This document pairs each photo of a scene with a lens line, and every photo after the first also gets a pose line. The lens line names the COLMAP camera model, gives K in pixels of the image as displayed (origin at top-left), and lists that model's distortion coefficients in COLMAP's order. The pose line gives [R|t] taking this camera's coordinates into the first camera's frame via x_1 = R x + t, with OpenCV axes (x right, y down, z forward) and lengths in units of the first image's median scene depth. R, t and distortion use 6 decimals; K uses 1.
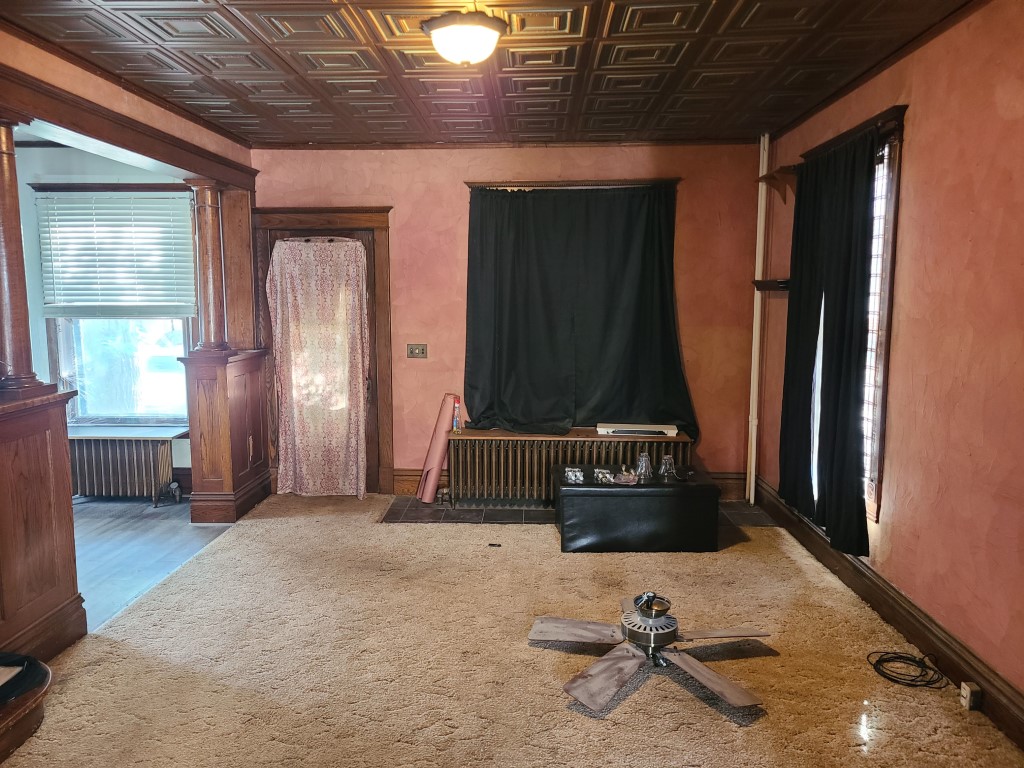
lens RADIAL K [[765.9, 0, 492.1], [0, 765.9, 376.6], [0, 0, 1]] dist [0.047021, -0.019834]
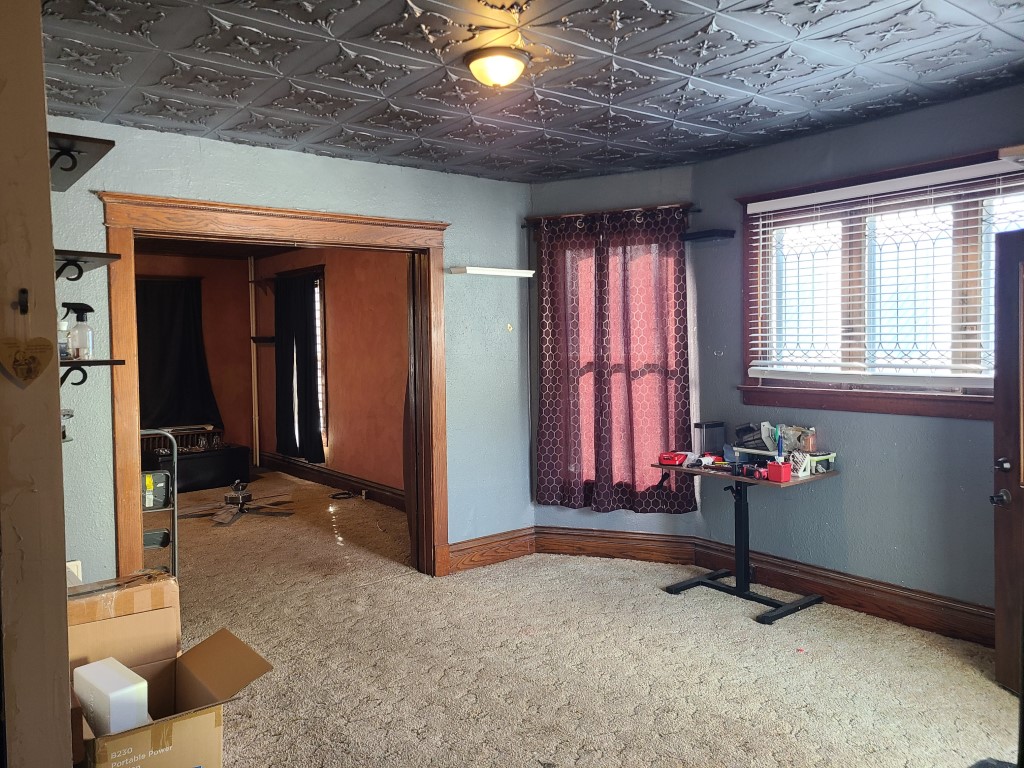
lens RADIAL K [[765.9, 0, 509.5], [0, 765.9, 381.1], [0, 0, 1]] dist [0.047021, -0.019834]
pose [[0.742952, -0.043399, 0.667936, -0.566029], [0.084509, 0.995992, -0.029287, 0.108464], [-0.663988, 0.078206, 0.743642, -0.978759]]
